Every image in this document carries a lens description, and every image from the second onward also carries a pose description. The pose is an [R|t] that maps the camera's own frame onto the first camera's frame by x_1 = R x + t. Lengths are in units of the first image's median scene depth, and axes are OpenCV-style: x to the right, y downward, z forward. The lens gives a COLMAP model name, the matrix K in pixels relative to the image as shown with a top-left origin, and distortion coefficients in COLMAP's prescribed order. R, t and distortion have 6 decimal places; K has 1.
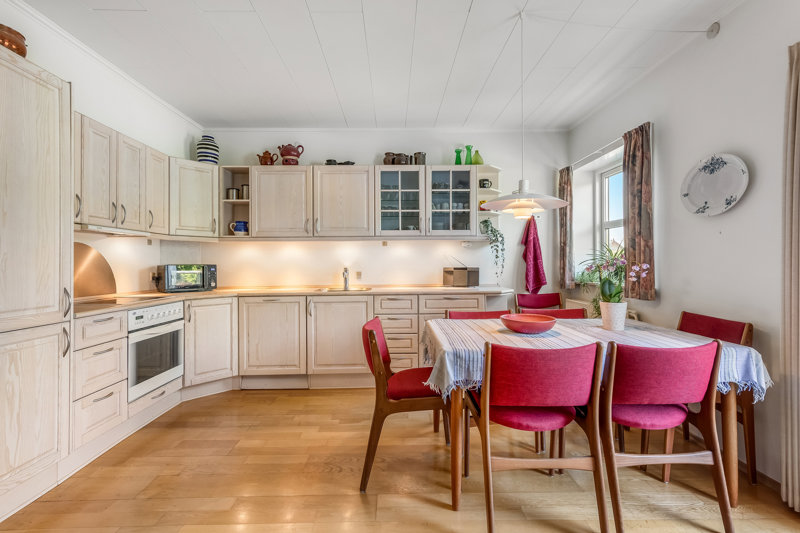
lens RADIAL K [[370.6, 0, 401.9], [0, 370.6, 262.5], [0, 0, 1]] dist [0.011191, -0.000867]
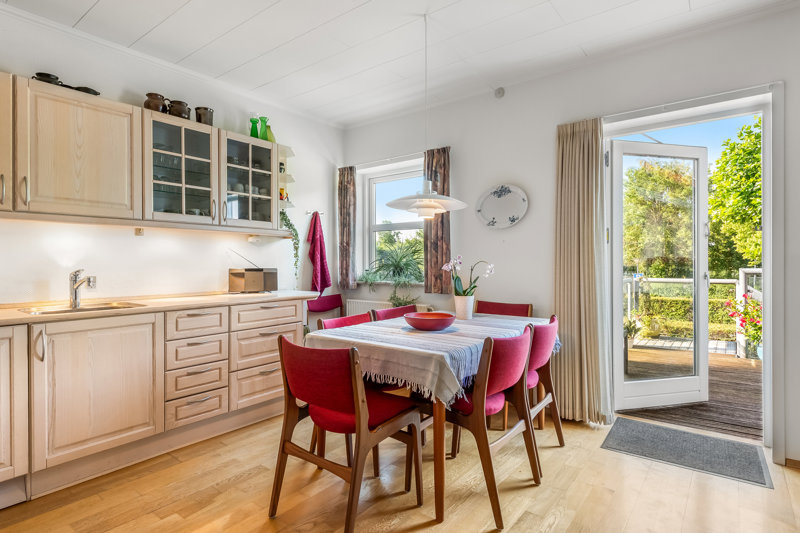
lens RADIAL K [[425.1, 0, 399.1], [0, 425.1, 267.4], [0, 0, 1]] dist [0.006088, -0.002771]
pose [[0.612752, -0.003846, 0.790266, -0.380737], [-0.002279, 0.999975, 0.006633, 0.004783], [-0.790272, -0.005865, 0.612728, 0.205133]]
